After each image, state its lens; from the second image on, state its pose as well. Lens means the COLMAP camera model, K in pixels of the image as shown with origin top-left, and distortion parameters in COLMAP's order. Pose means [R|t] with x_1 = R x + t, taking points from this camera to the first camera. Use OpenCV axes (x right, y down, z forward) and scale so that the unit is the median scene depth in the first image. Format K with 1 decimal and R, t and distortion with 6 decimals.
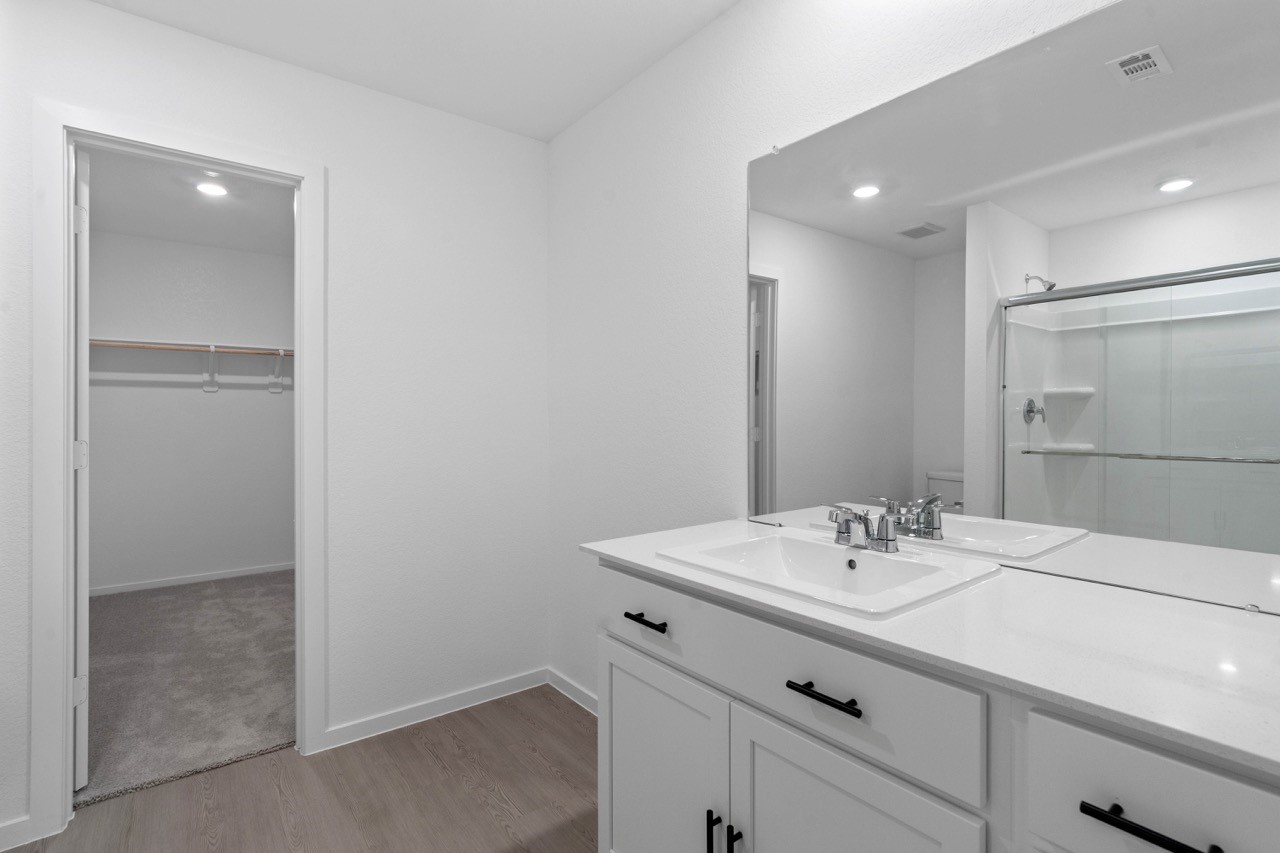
lens RADIAL K [[599.7, 0, 637.5], [0, 599.7, 417.0], [0, 0, 1]] dist [-0.016285, 0.004564]
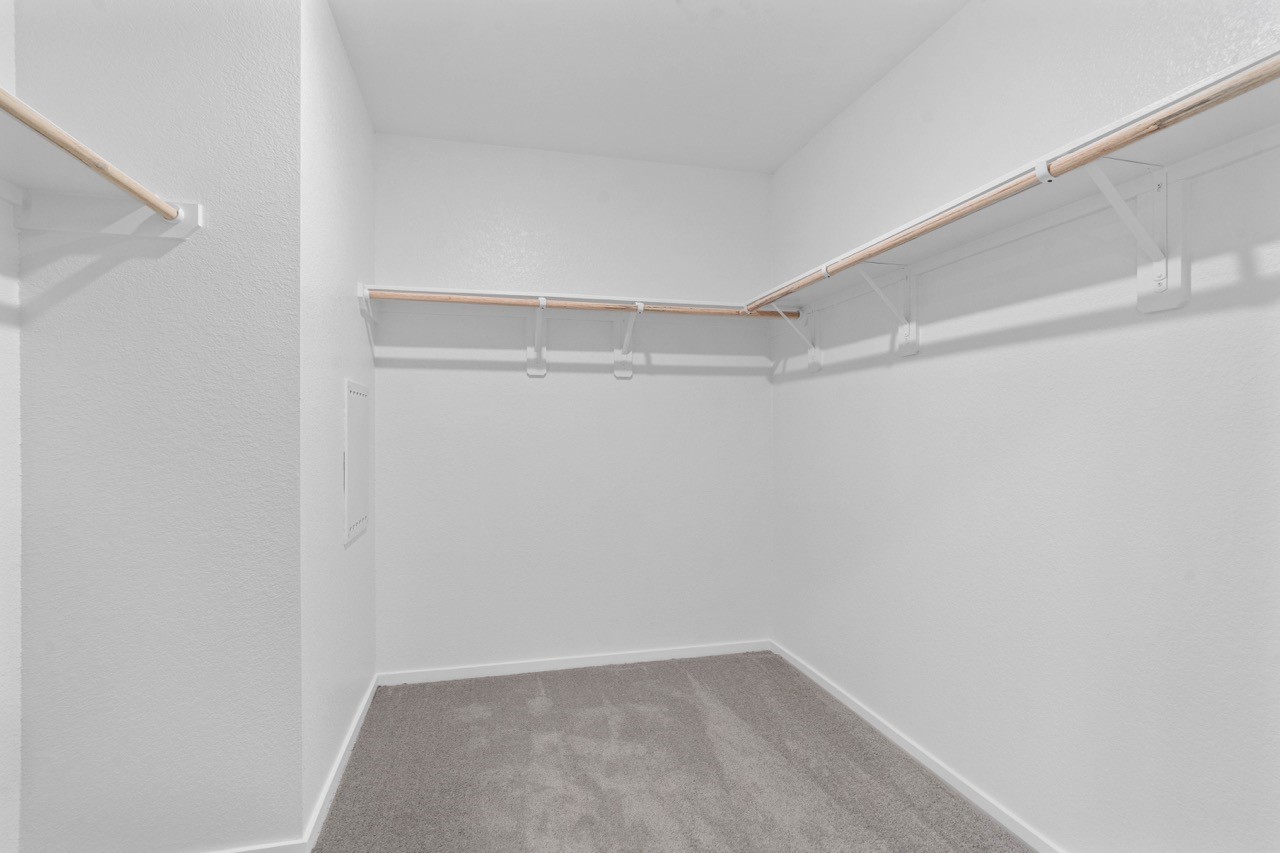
lens RADIAL K [[599.7, 0, 644.2], [0, 599.7, 430.1], [0, 0, 1]] dist [-0.016285, 0.004564]
pose [[0.921038, 0.004225, -0.389451, -0.365245], [-0.001343, 0.999970, 0.007672, 0.009882], [0.389472, -0.006543, 0.921015, 0.459428]]
